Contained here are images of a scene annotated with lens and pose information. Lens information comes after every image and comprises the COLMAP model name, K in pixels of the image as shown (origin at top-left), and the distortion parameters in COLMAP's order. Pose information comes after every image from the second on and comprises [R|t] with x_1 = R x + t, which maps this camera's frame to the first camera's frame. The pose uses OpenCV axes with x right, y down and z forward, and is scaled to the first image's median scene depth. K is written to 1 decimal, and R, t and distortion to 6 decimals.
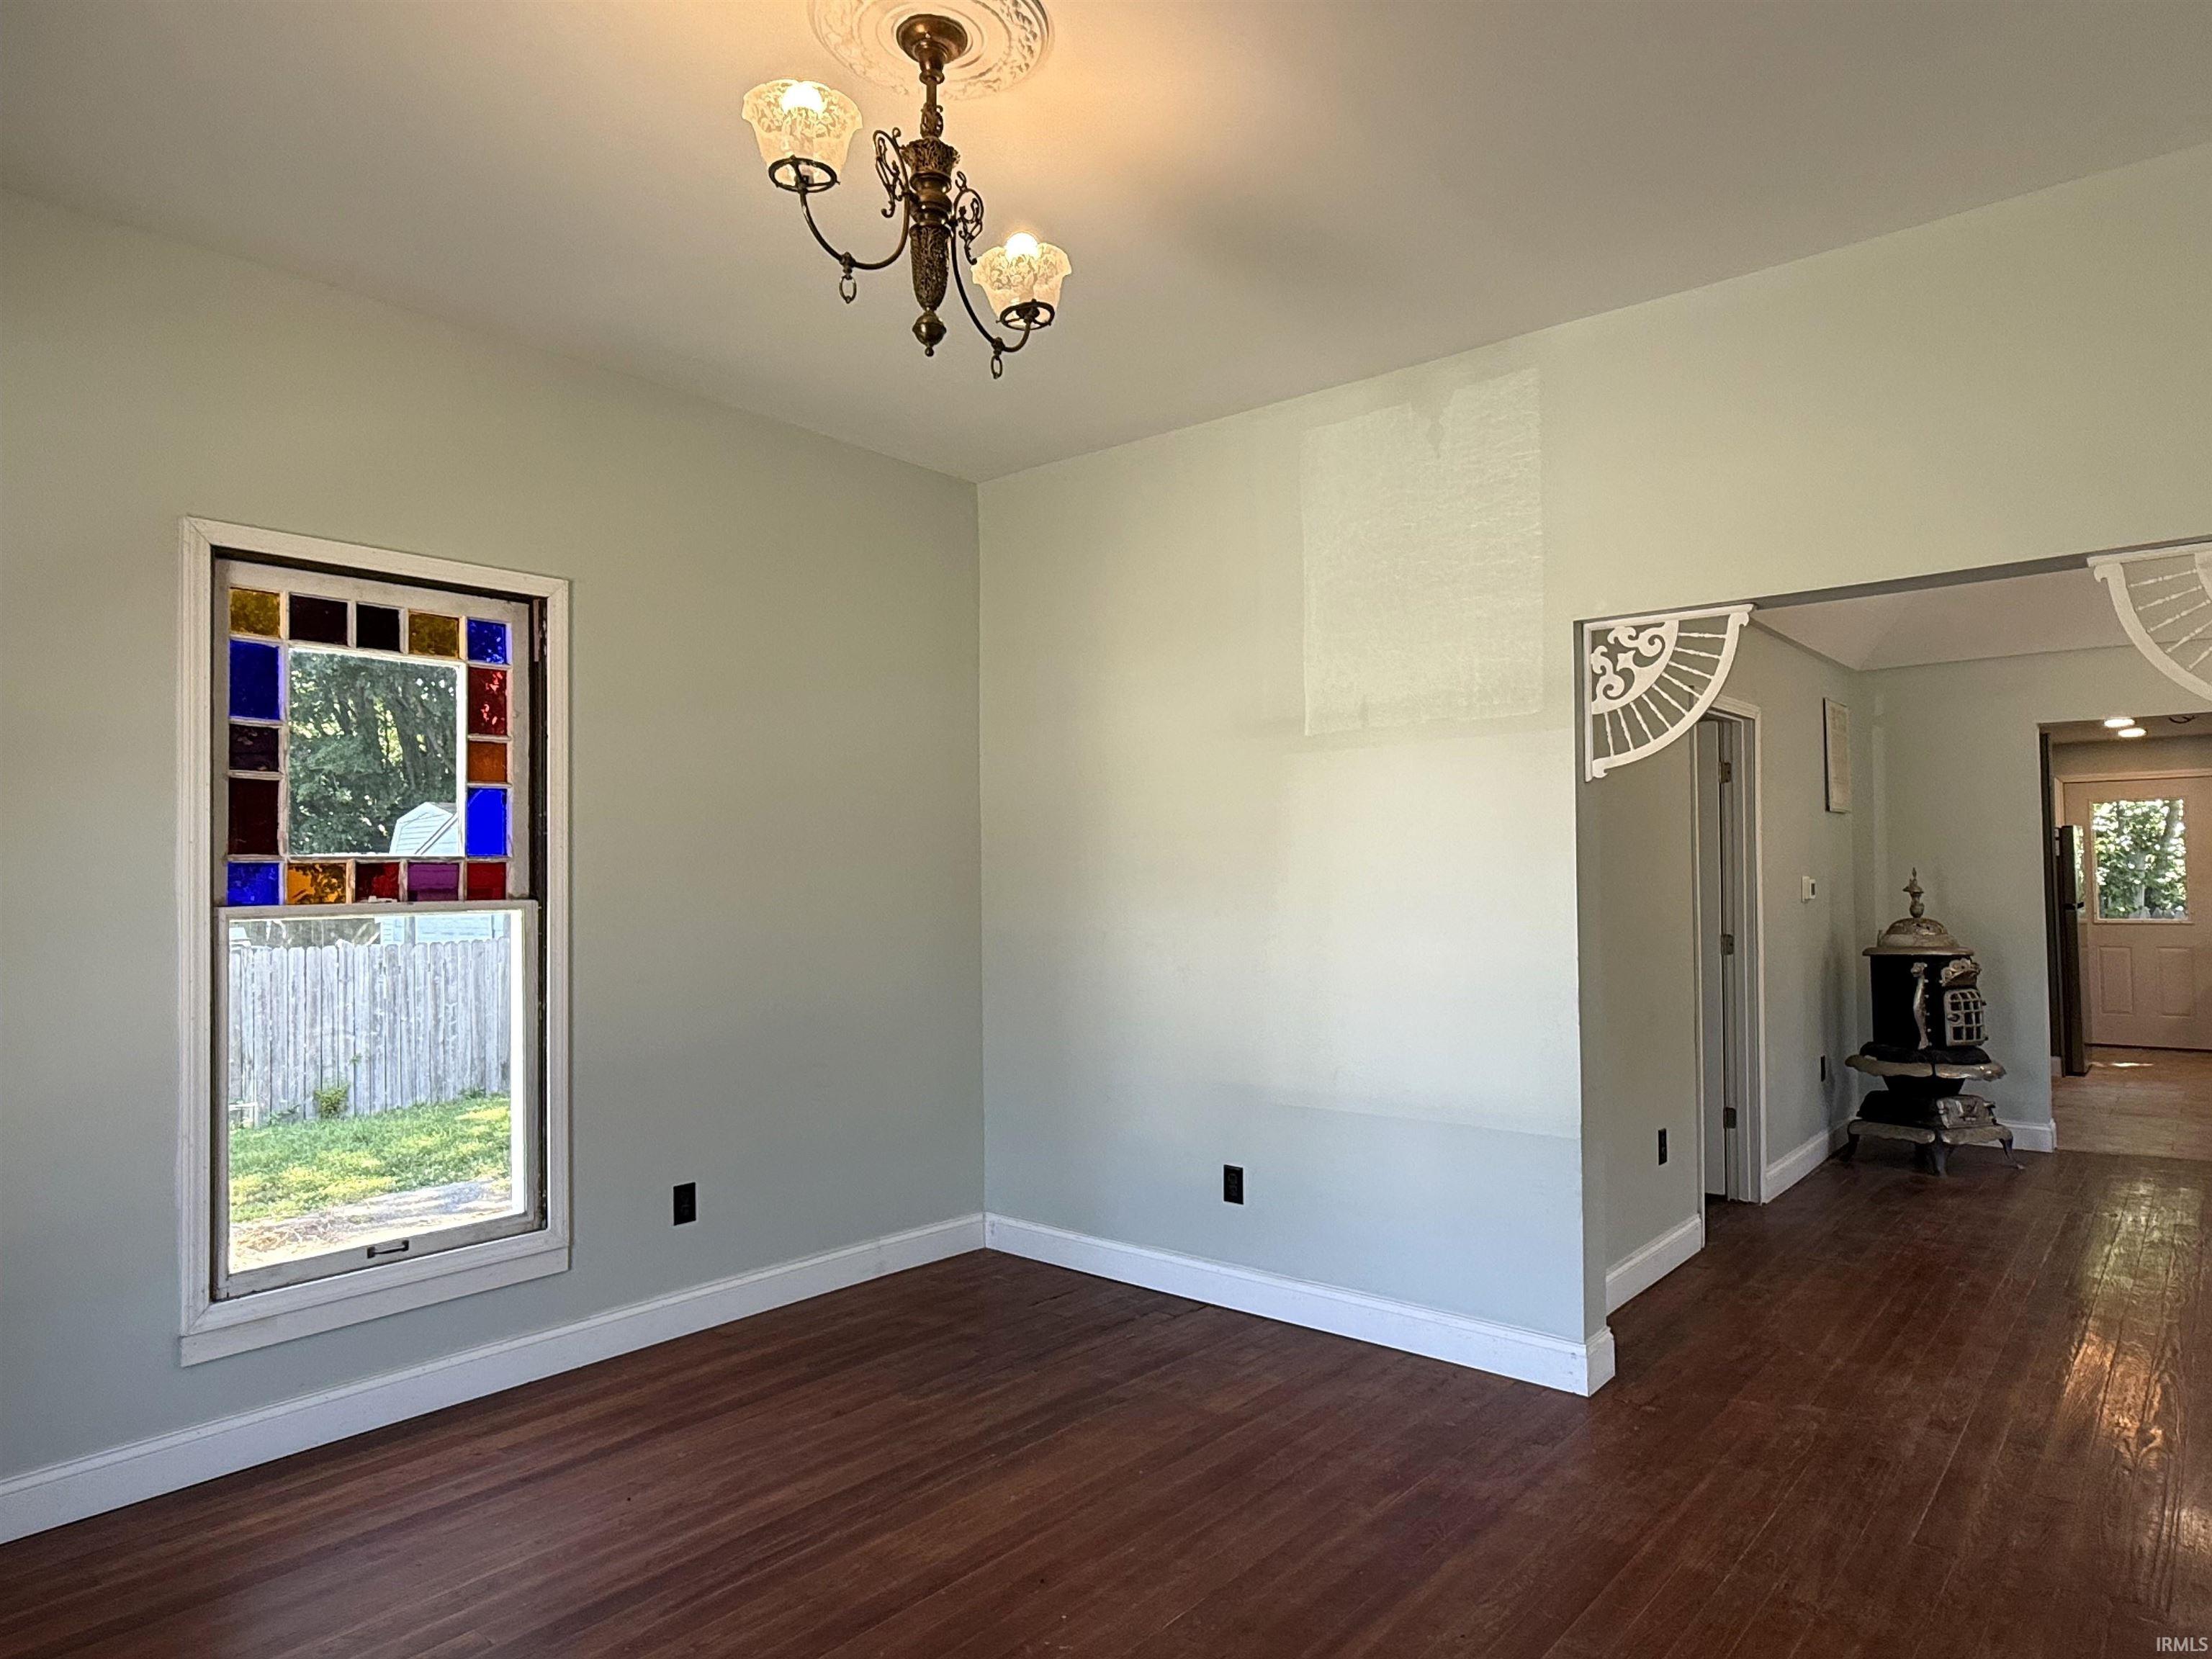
lens RADIAL K [[1349.4, 0, 1104.5], [0, 1349.4, 835.6], [0, 0, 1]] dist [0.001073, 0.000995]
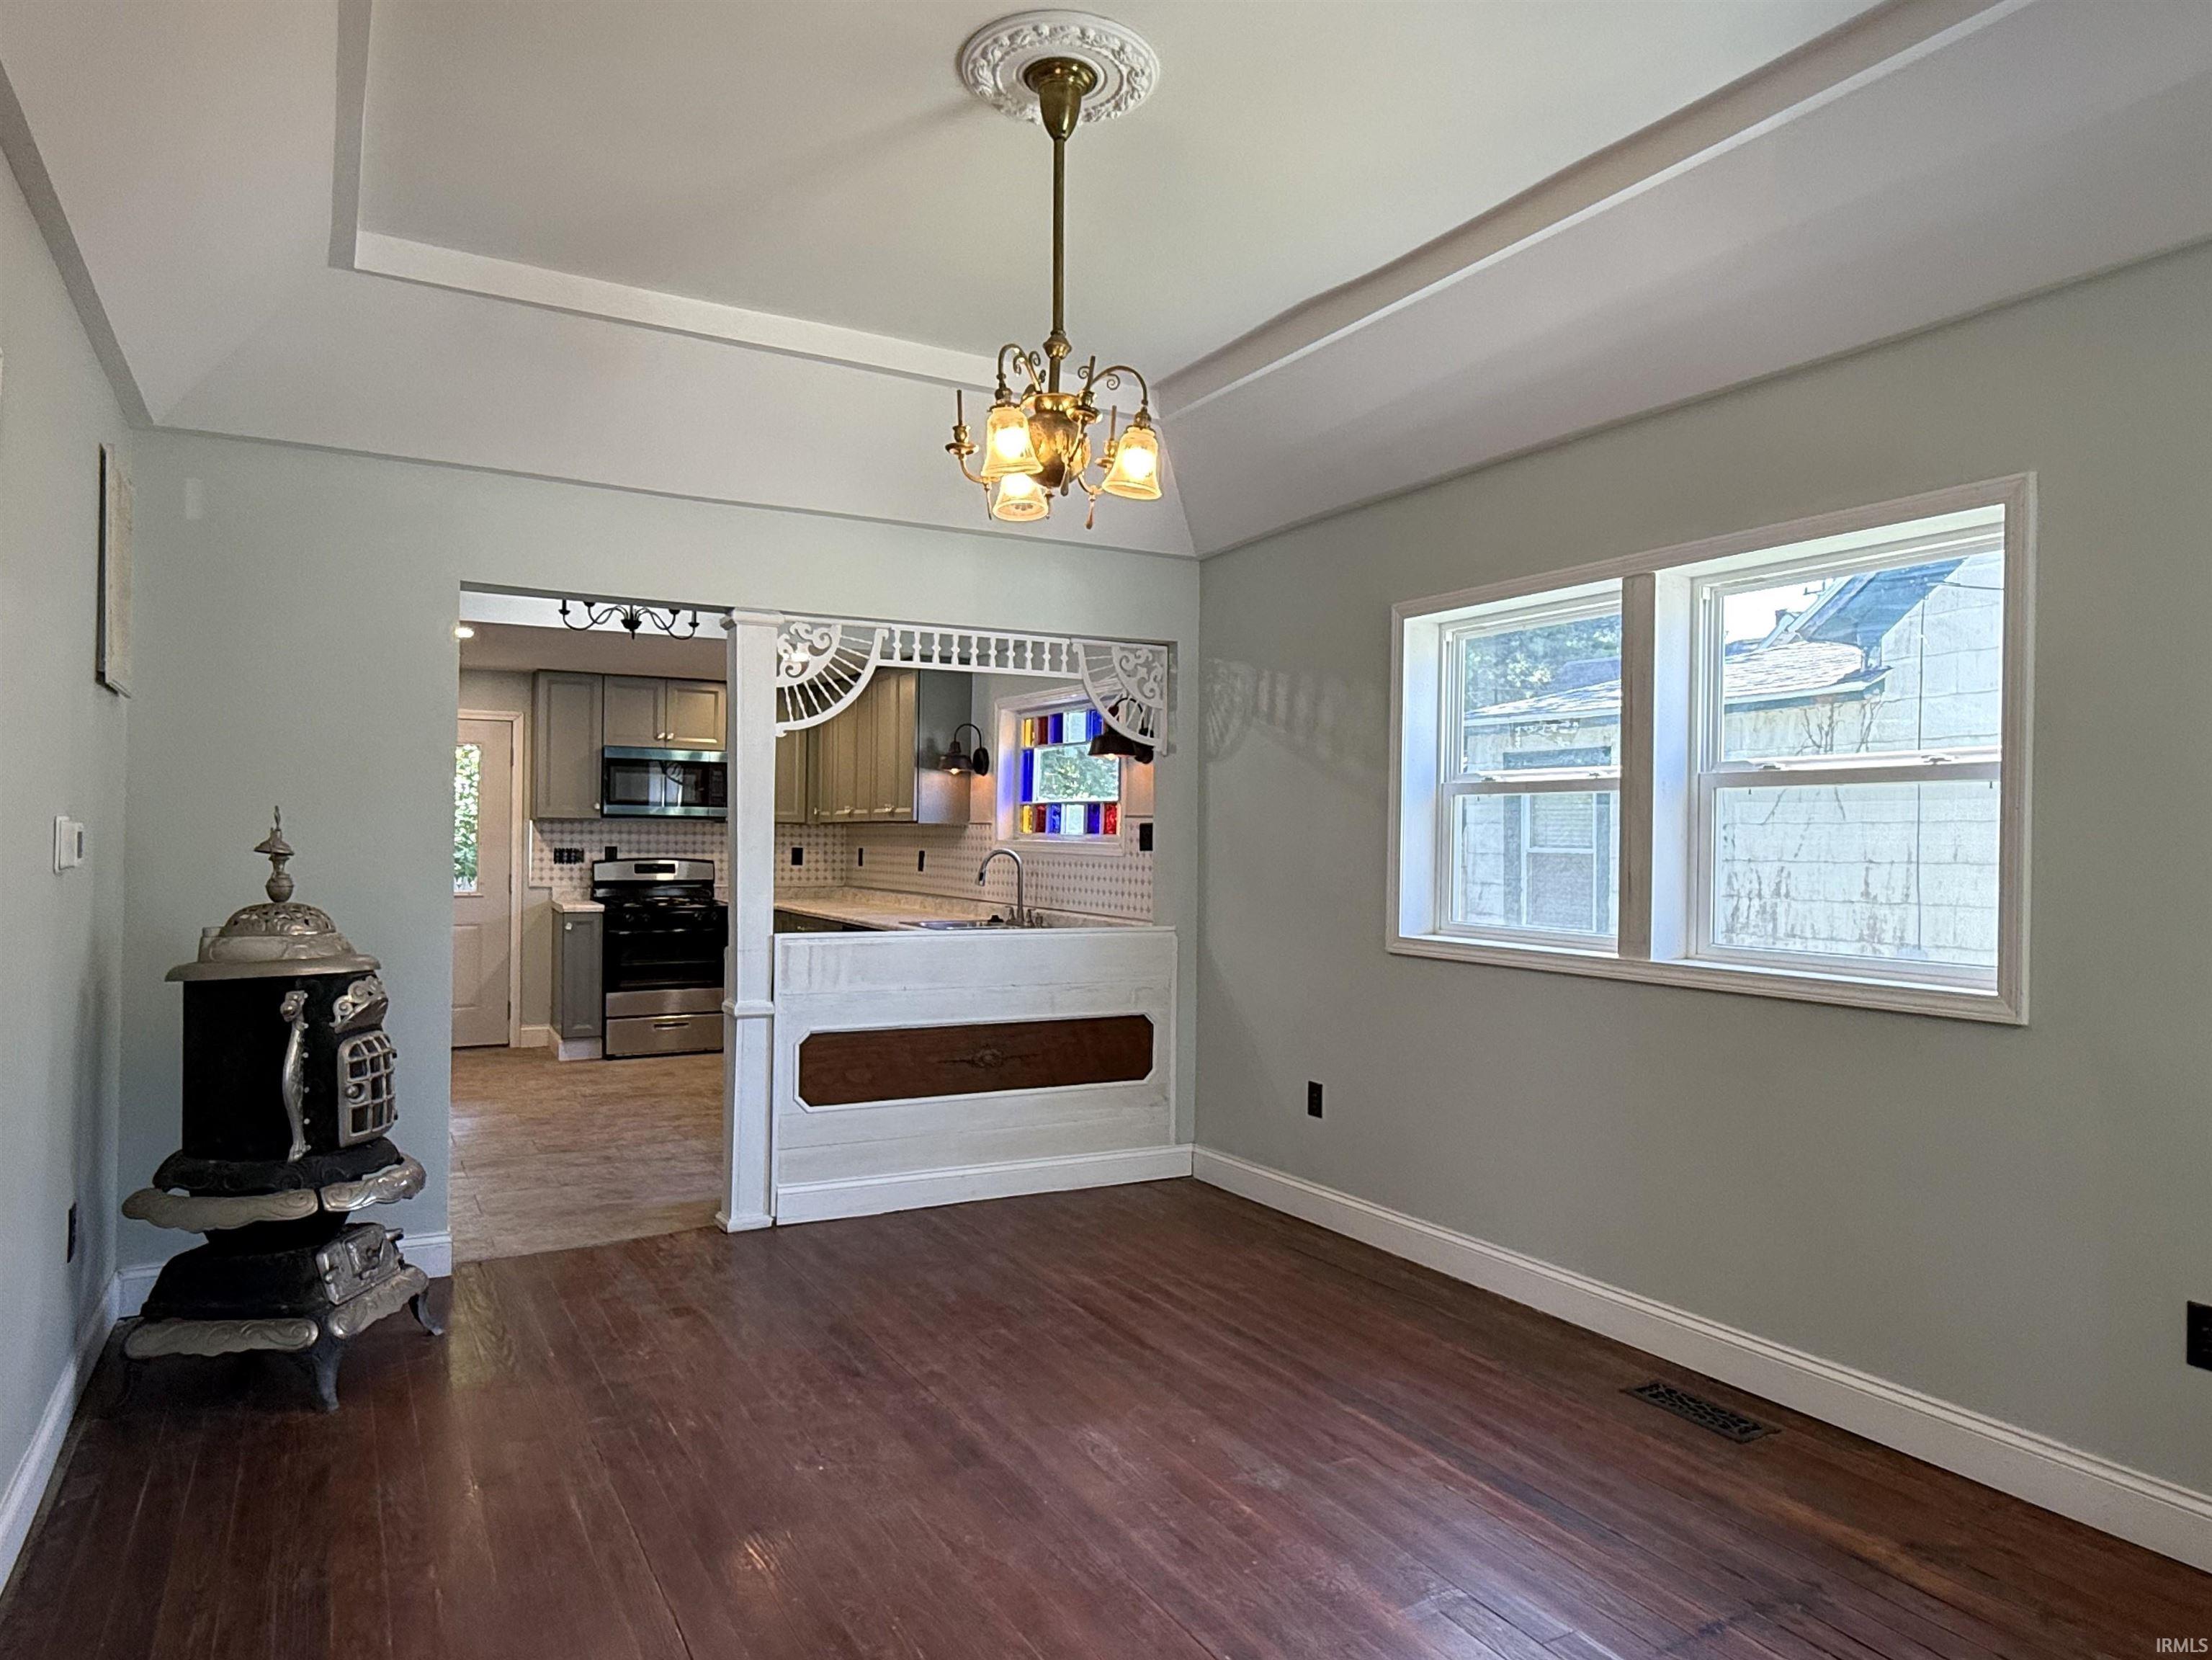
lens RADIAL K [[1391.4, 0, 1106.1], [0, 1391.4, 839.3], [0, 0, 1]] dist [0.001537, -0.000254]
pose [[0.356521, 0.019136, 0.934091, 0.353192], [-0.045958, 0.998939, -0.002923, 0.038760], [-0.933156, -0.041886, 0.357023, 0.848478]]
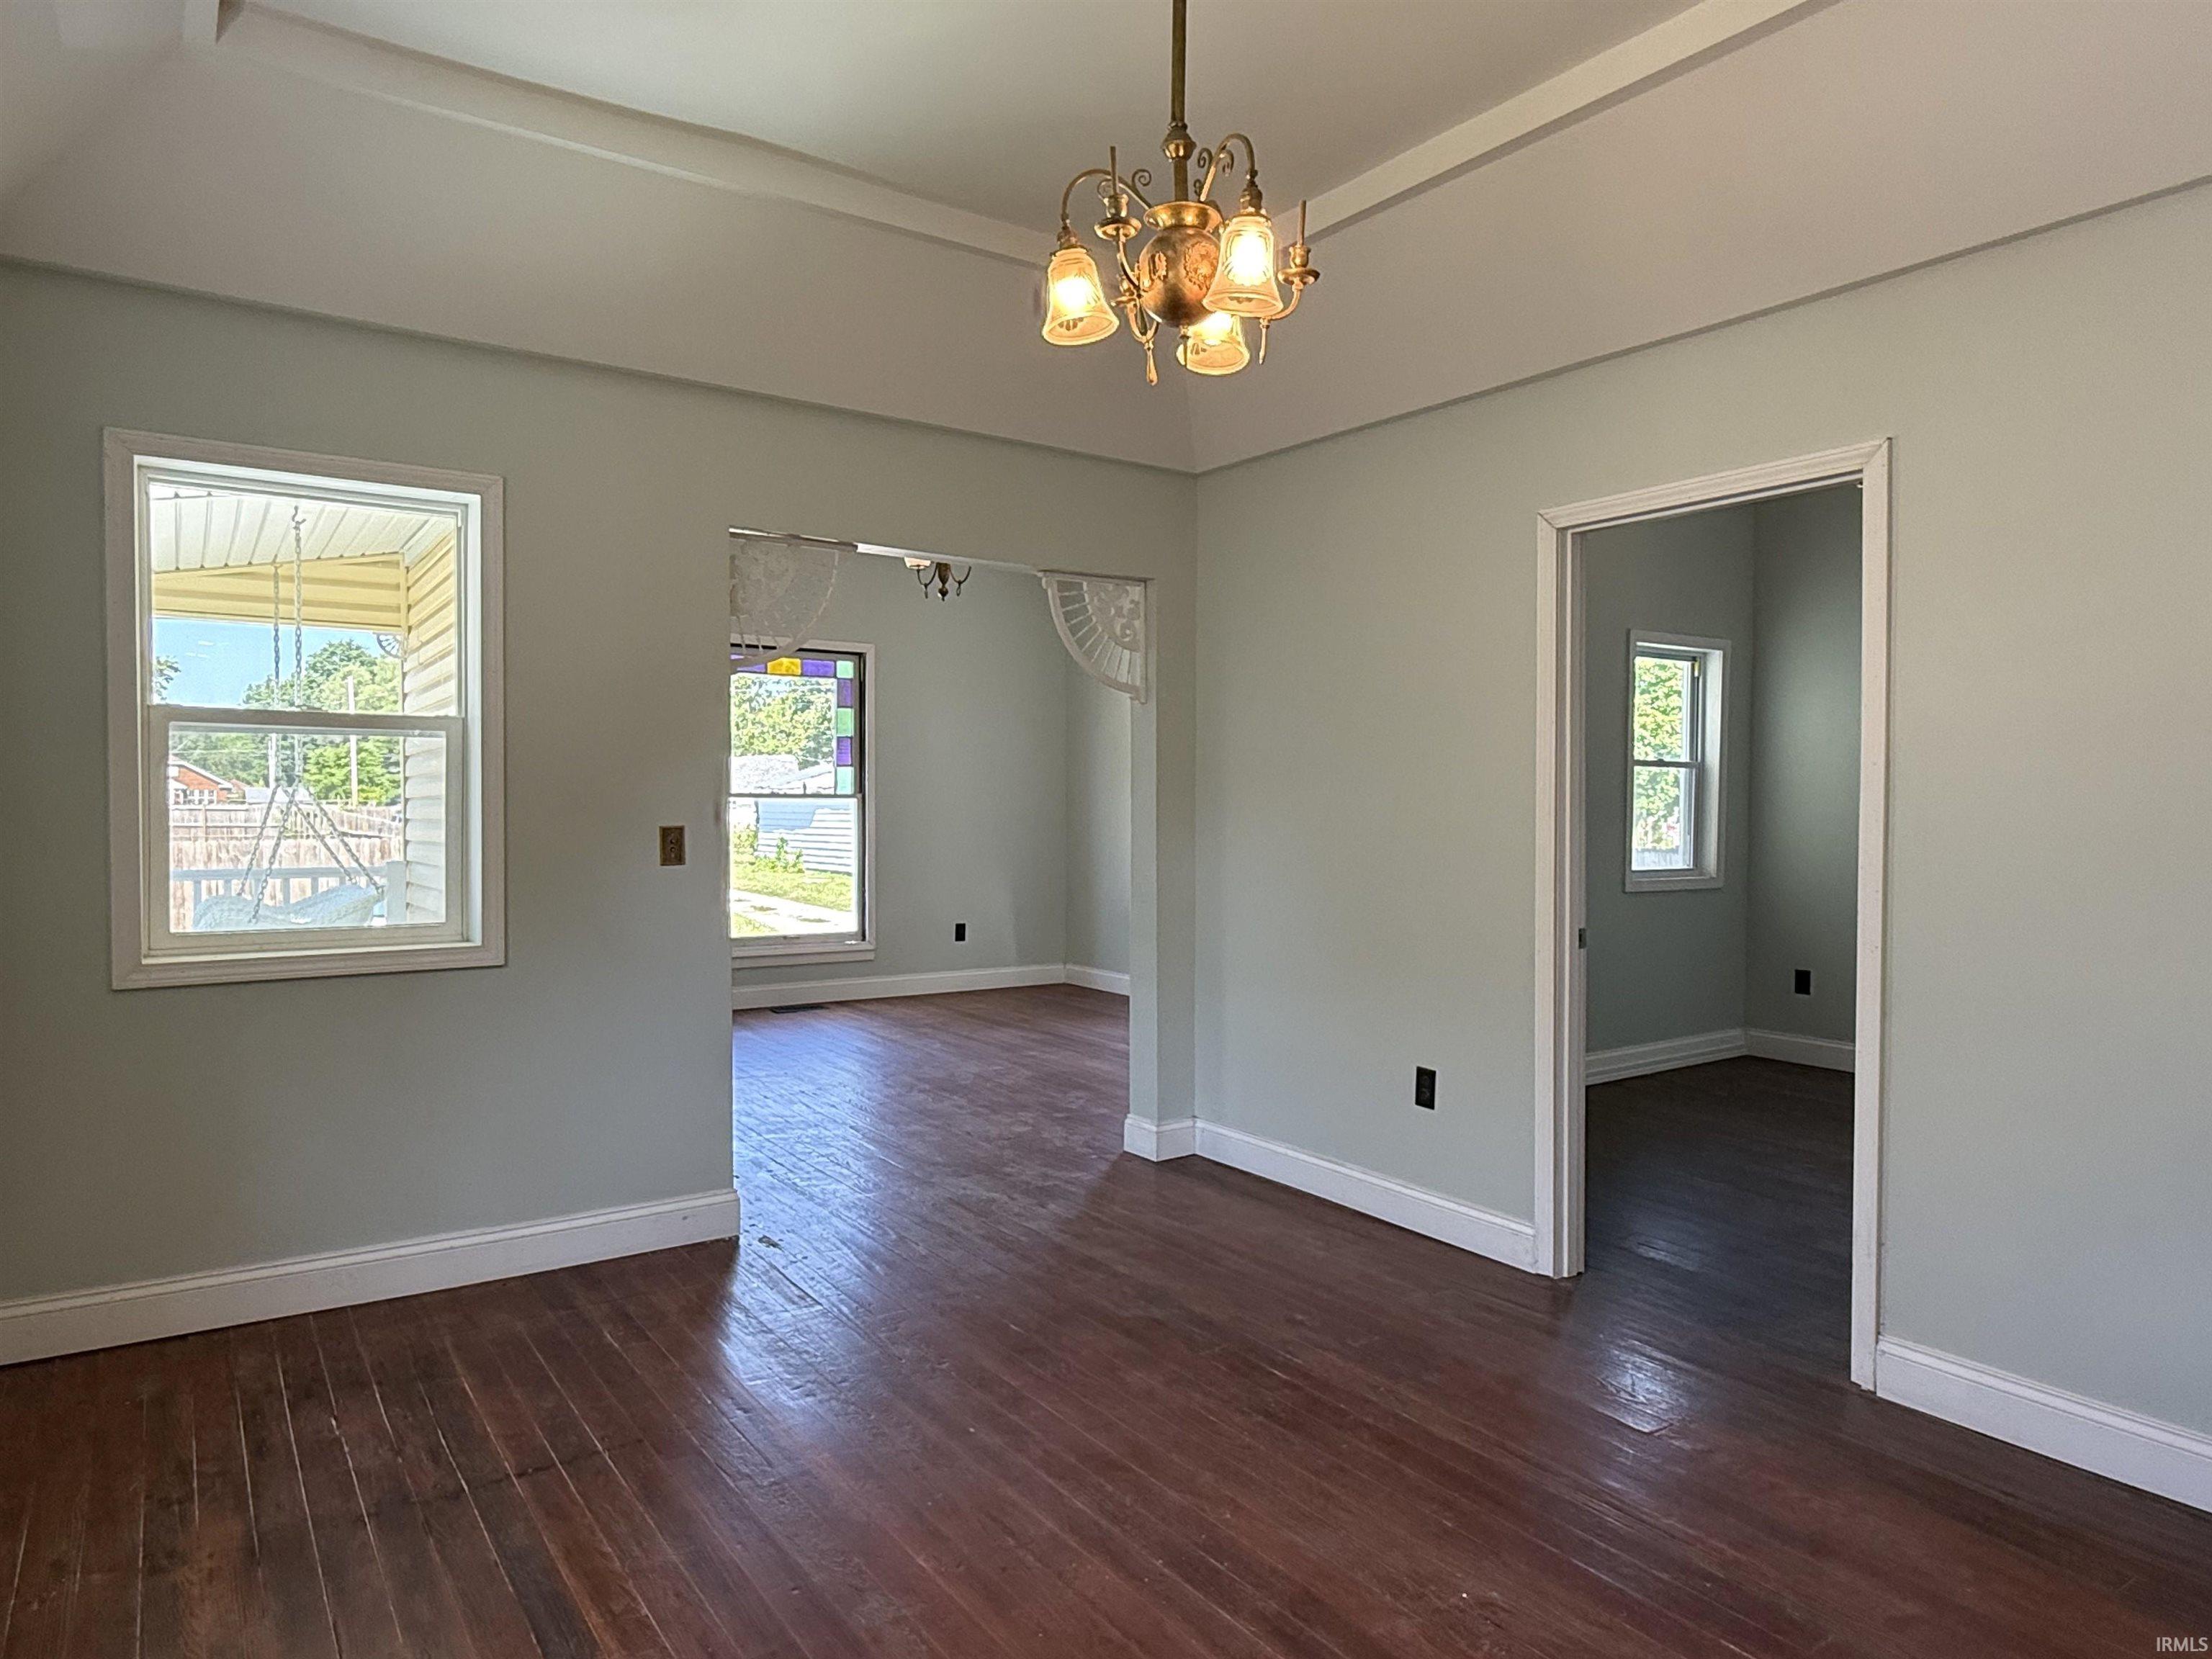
lens RADIAL K [[1373.9, 0, 1103.3], [0, 1373.9, 835.5], [0, 0, 1]] dist [0.000645, -0.000043]
pose [[-0.271003, 0.035730, -0.961915, 1.575344], [0.027915, 0.999182, 0.029250, 0.046140], [0.962174, -0.018926, -0.271779, 1.259621]]
